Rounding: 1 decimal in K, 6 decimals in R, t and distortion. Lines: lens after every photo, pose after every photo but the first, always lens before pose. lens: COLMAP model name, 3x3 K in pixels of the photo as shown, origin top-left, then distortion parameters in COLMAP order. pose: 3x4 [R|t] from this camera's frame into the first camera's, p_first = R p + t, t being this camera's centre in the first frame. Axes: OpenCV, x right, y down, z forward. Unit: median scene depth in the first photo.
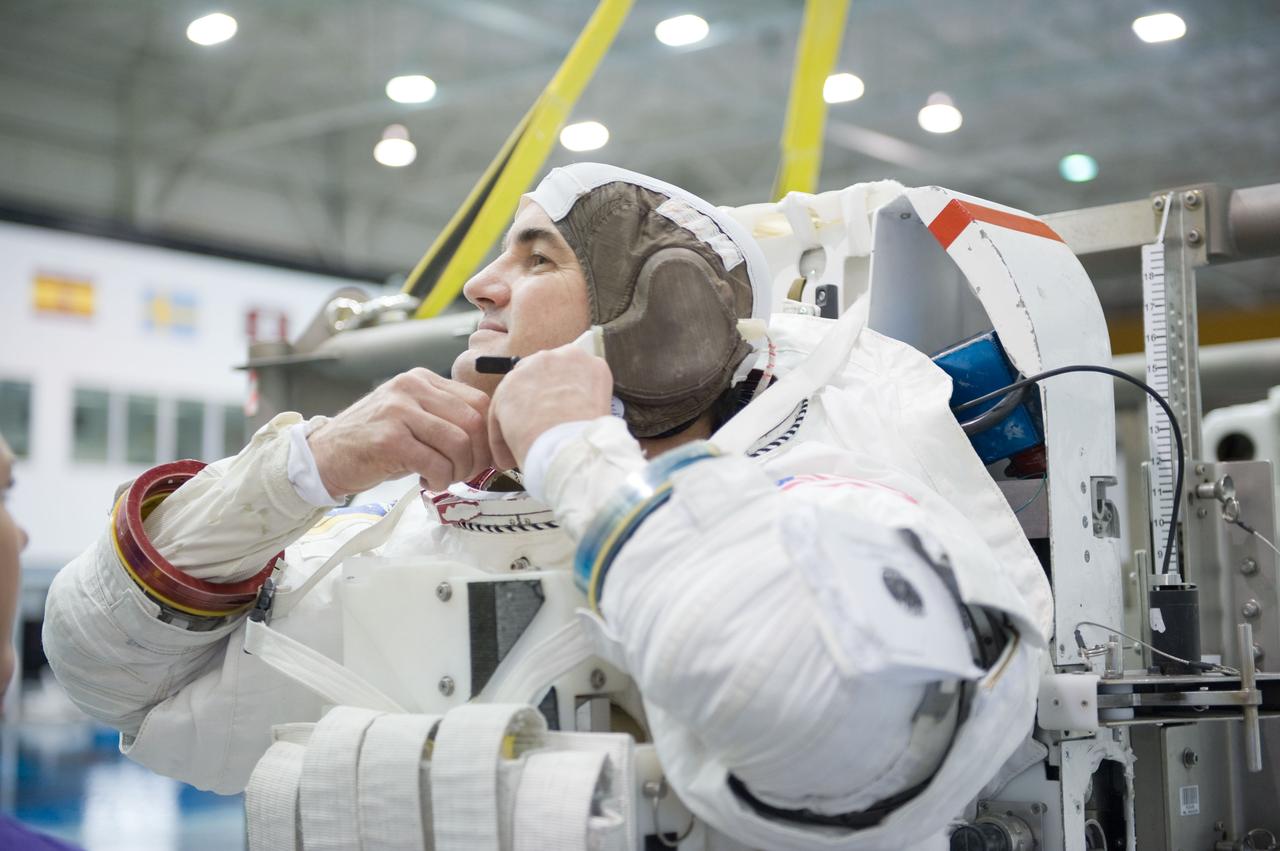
lens RADIAL K [[2219.1, 0, 640.0], [0, 2219.1, 425.5], [0, 0, 1]] dist [0.145684, -0.061841]
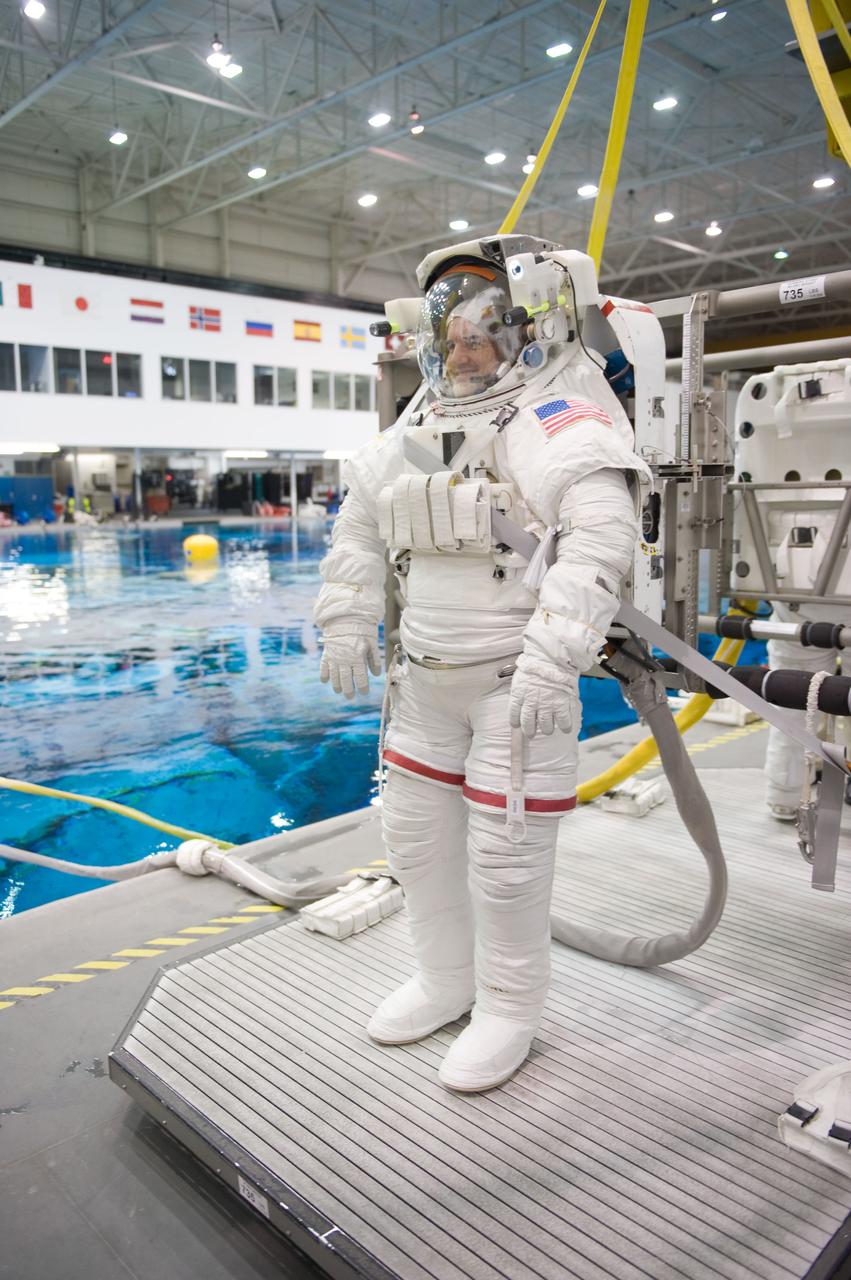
lens RADIAL K [[1082.4, 0, 451.2], [0, 1082.4, 643.6], [0, 0, 1]] dist [0.005999, -0.000413]
pose [[0.992577, 0.017065, -0.120418, 0.114120], [0.010662, 0.974087, 0.225921, 0.014144], [0.121153, -0.225528, 0.966674, -0.491339]]
